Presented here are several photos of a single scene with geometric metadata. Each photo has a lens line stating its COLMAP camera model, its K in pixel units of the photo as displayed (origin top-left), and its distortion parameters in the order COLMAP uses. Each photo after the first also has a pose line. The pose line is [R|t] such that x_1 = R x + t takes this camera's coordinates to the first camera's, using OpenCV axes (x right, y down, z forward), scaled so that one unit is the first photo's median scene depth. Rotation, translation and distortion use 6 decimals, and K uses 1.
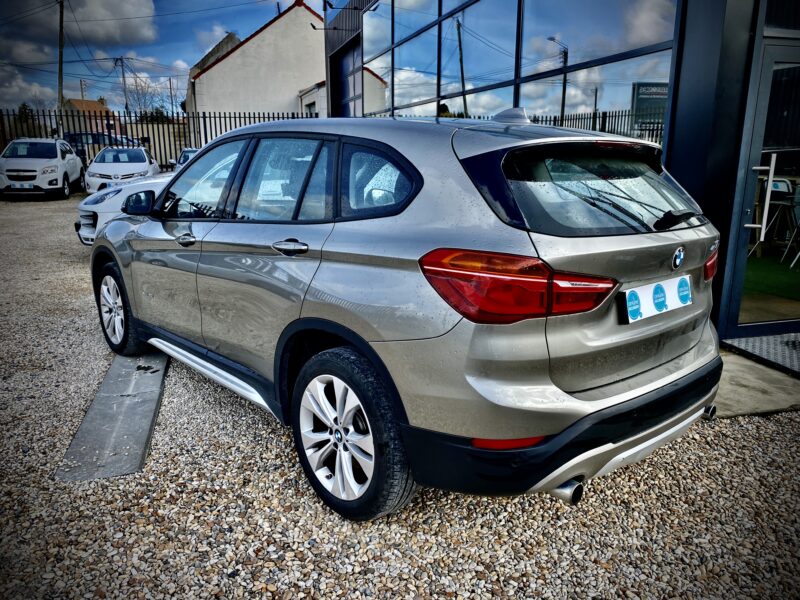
lens RADIAL K [[620.5, 0, 392.7], [0, 620.5, 300.7], [0, 0, 1]] dist [-0.000732, -0.002956]
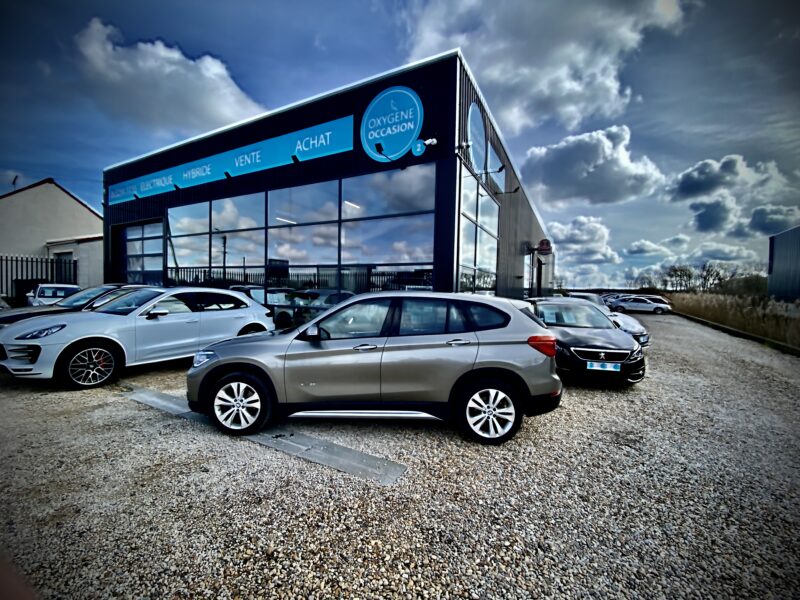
lens RADIAL K [[328.7, 0, 398.1], [0, 328.7, 297.2], [0, 0, 1]] dist [0.019442, -0.033383]
pose [[0.683268, -0.004846, 0.730151, -1.268355], [0.154649, 0.978252, -0.138226, -0.117832], [-0.713602, 0.207362, 0.669158, 0.228293]]
